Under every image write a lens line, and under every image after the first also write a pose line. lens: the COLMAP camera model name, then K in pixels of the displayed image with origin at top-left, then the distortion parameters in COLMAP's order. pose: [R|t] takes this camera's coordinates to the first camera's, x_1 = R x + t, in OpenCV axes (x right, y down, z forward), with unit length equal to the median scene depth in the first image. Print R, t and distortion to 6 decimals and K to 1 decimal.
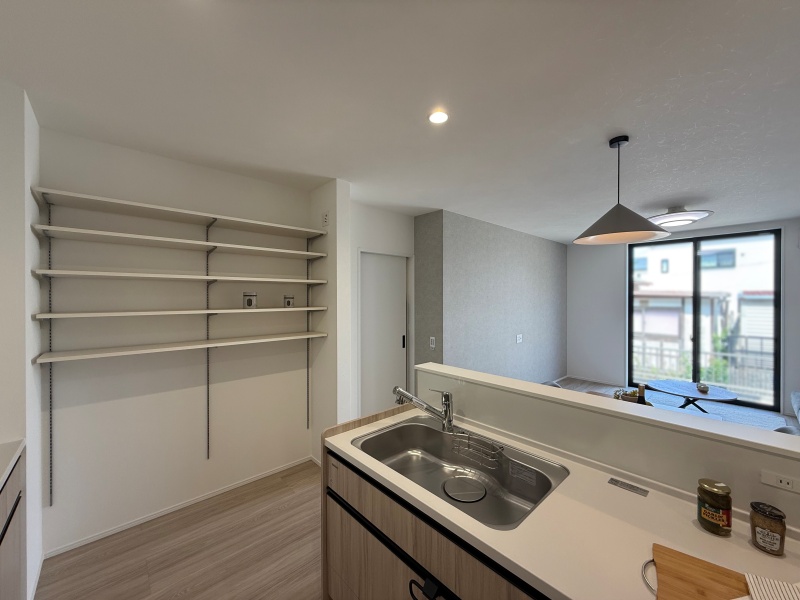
lens RADIAL K [[320.5, 0, 397.8], [0, 320.5, 301.0], [0, 0, 1]] dist [0.001932, -0.000031]
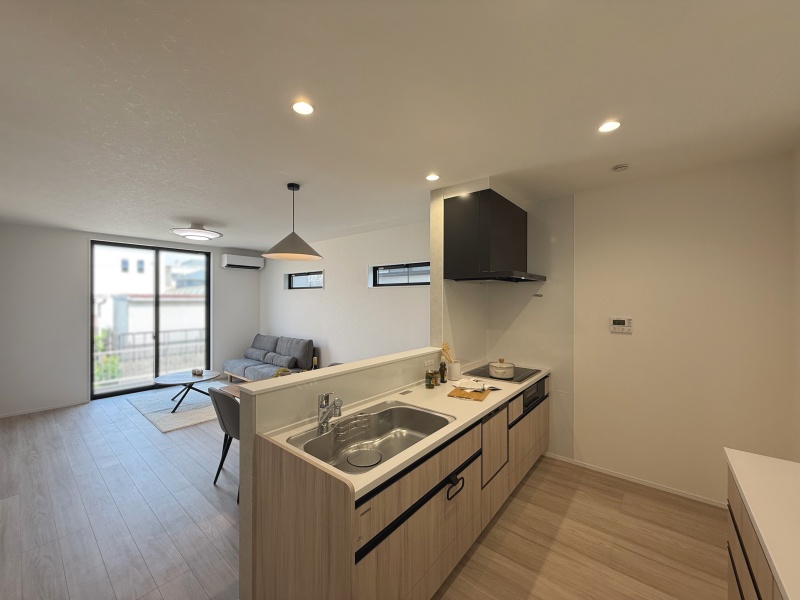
lens RADIAL K [[320.5, 0, 402.1], [0, 320.5, 298.4], [0, 0, 1]] dist [0.001932, -0.000031]
pose [[-0.147390, 0.000105, 0.989079, -0.331218], [0.014057, 0.999899, 0.001989, -0.006470], [-0.988979, 0.014196, -0.147376, 0.336818]]
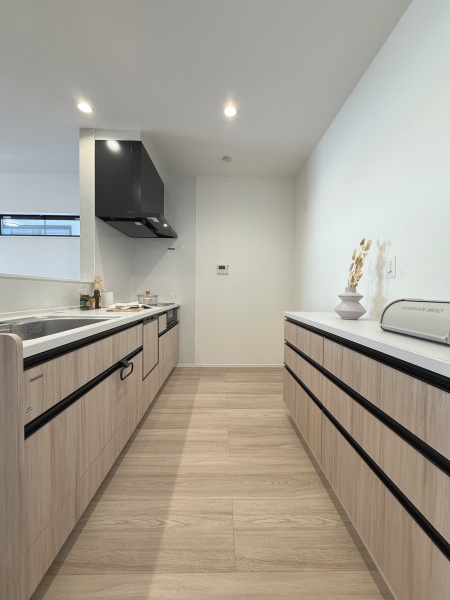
lens RADIAL K [[240.4, 0, 225.8], [0, 240.4, 297.7], [0, 0, 1]] dist [0.001932, -0.000031]
pose [[-0.751368, -0.021630, 0.659529, -0.265062], [0.003116, 0.999335, 0.036325, 0.110842], [-0.659876, 0.029348, -0.750801, 0.365941]]
